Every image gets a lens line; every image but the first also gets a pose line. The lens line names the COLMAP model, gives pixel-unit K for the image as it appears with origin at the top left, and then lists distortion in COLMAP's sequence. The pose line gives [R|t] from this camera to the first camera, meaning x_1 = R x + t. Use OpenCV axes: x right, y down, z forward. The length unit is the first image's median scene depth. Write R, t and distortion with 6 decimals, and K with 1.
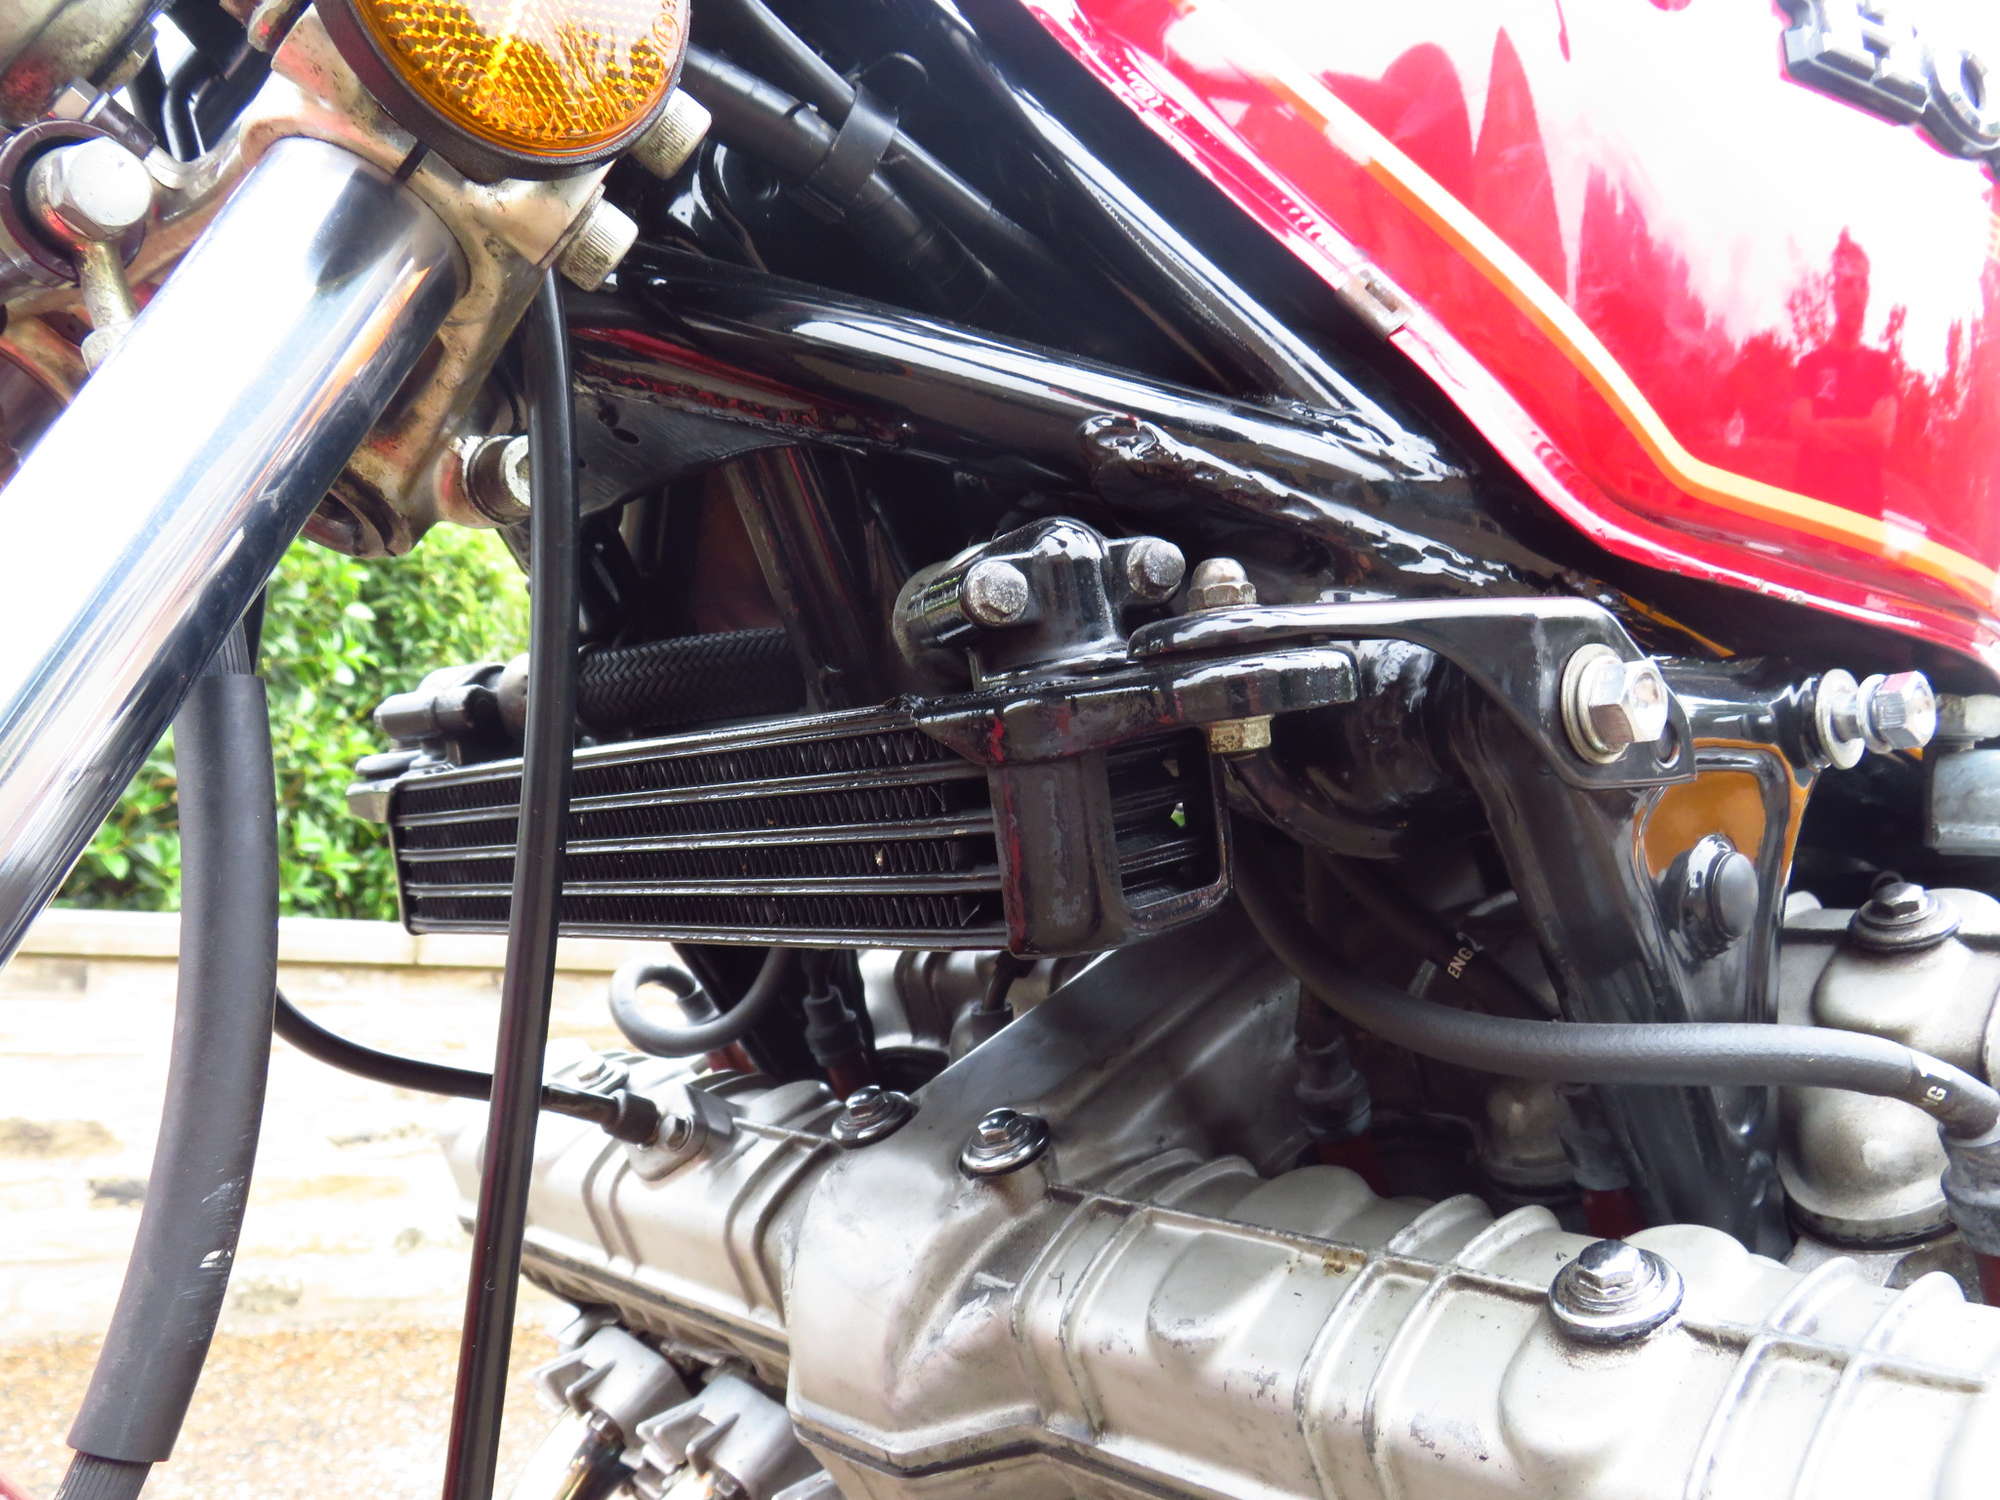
lens RADIAL K [[1773.9, 0, 994.6], [0, 1773.9, 751.1], [0, 0, 1]] dist [-0.035408, 0.007940]
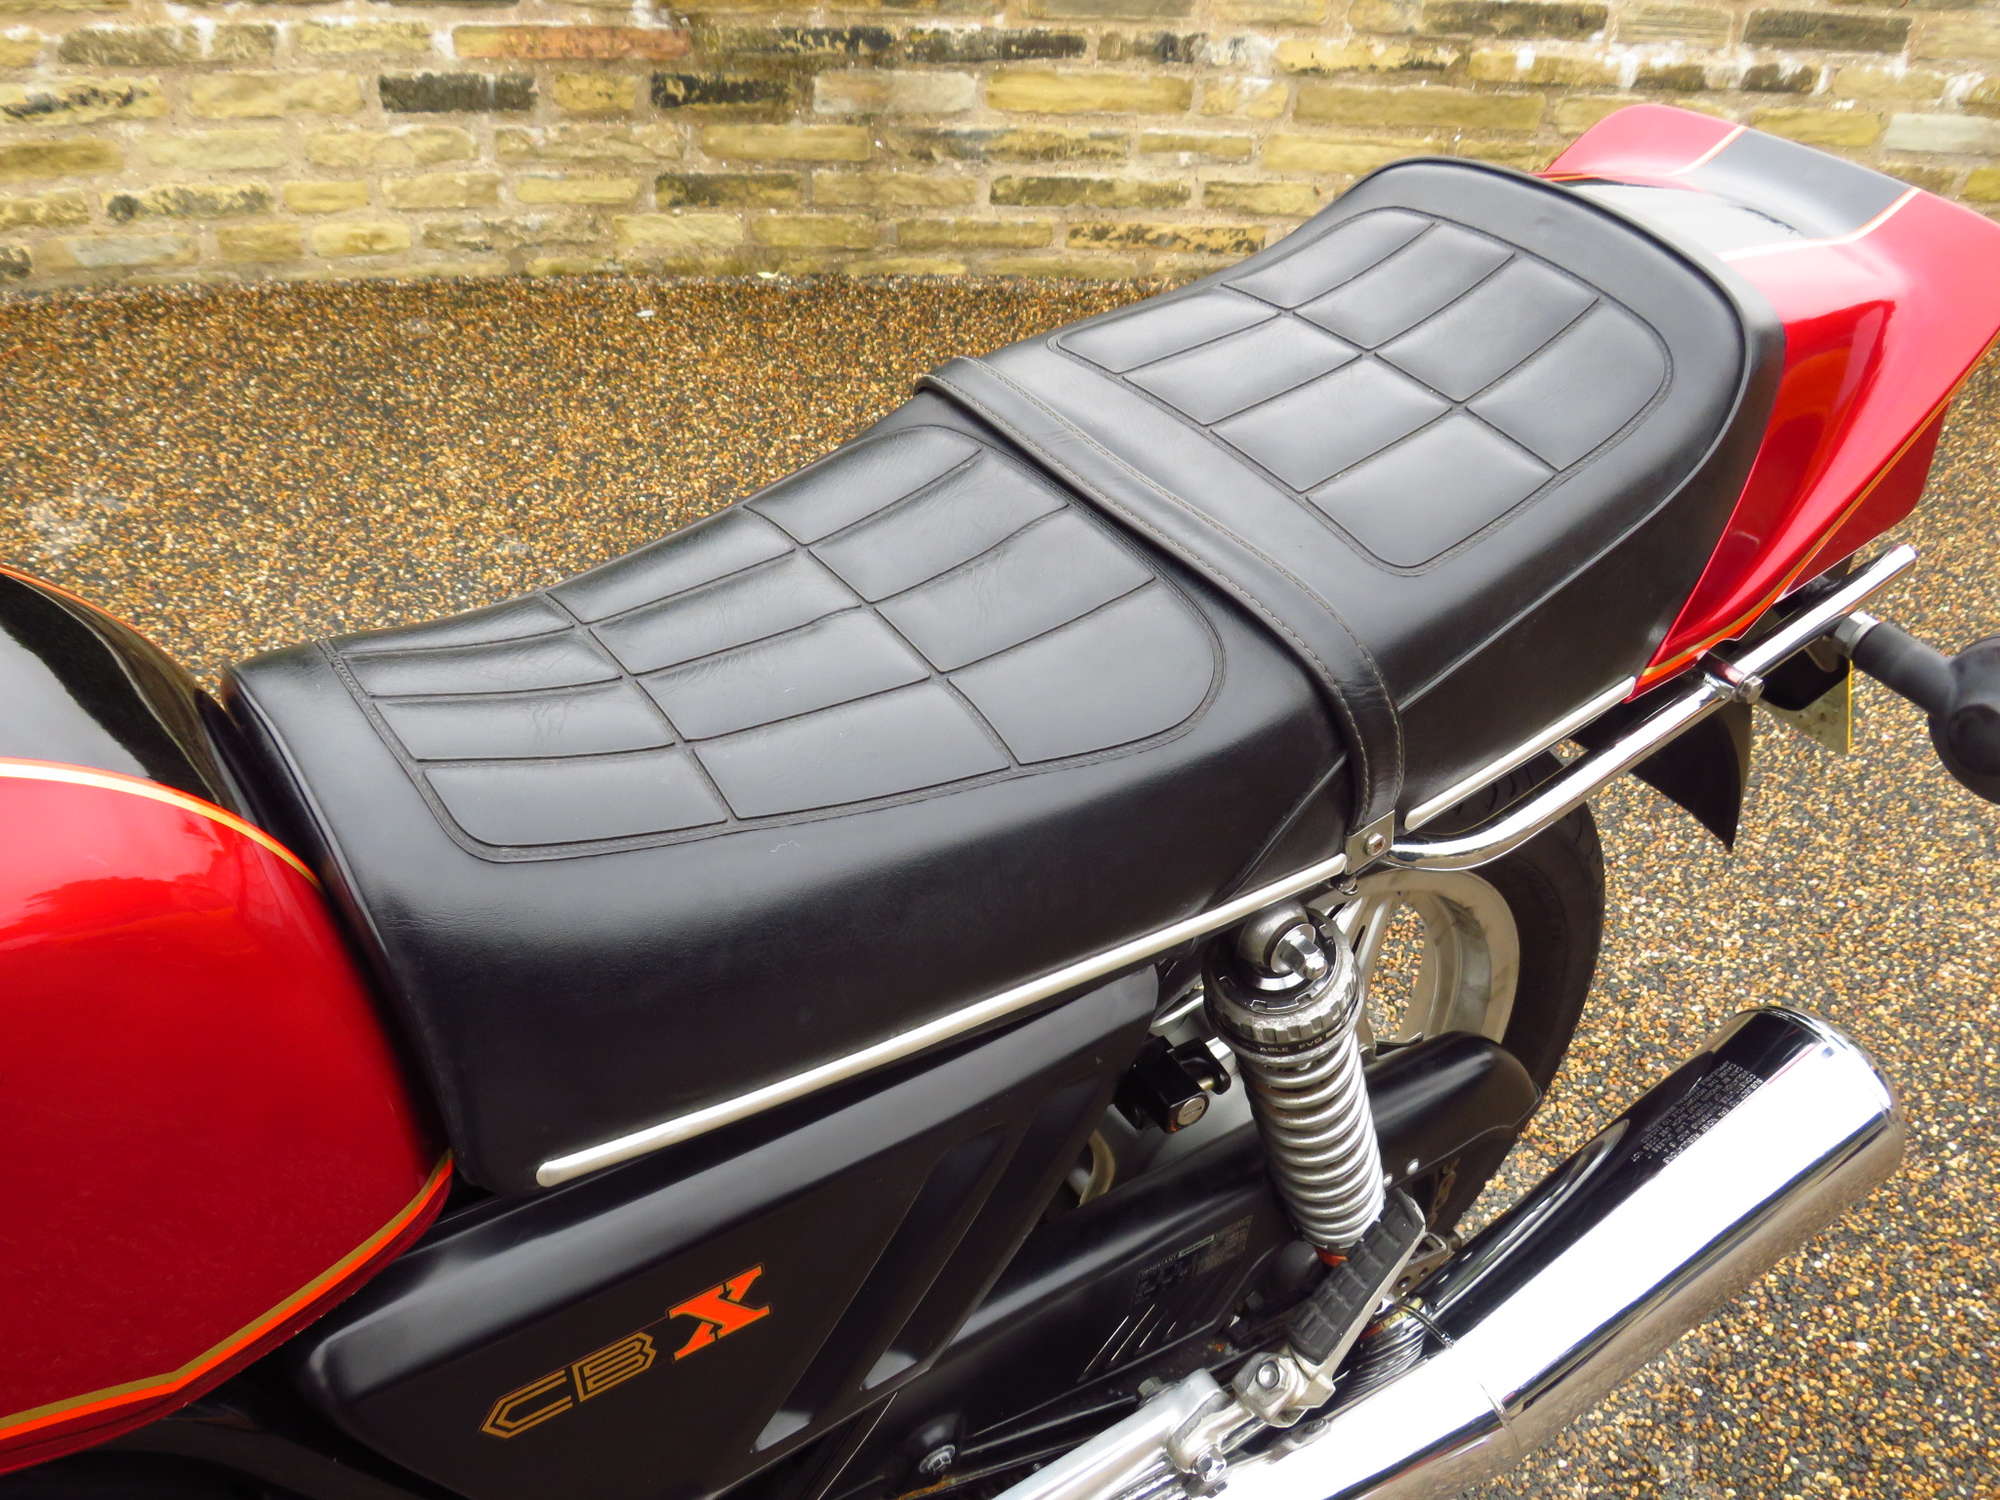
lens RADIAL K [[1773.9, 0, 988.3], [0, 1773.9, 746.6], [0, 0, 1]] dist [-0.035408, 0.007940]
pose [[0.995111, 0.067118, -0.072452, 1.342277], [-0.000546, 0.737326, 0.675537, -0.913618], [0.098762, -0.672194, 0.733758, 0.776250]]
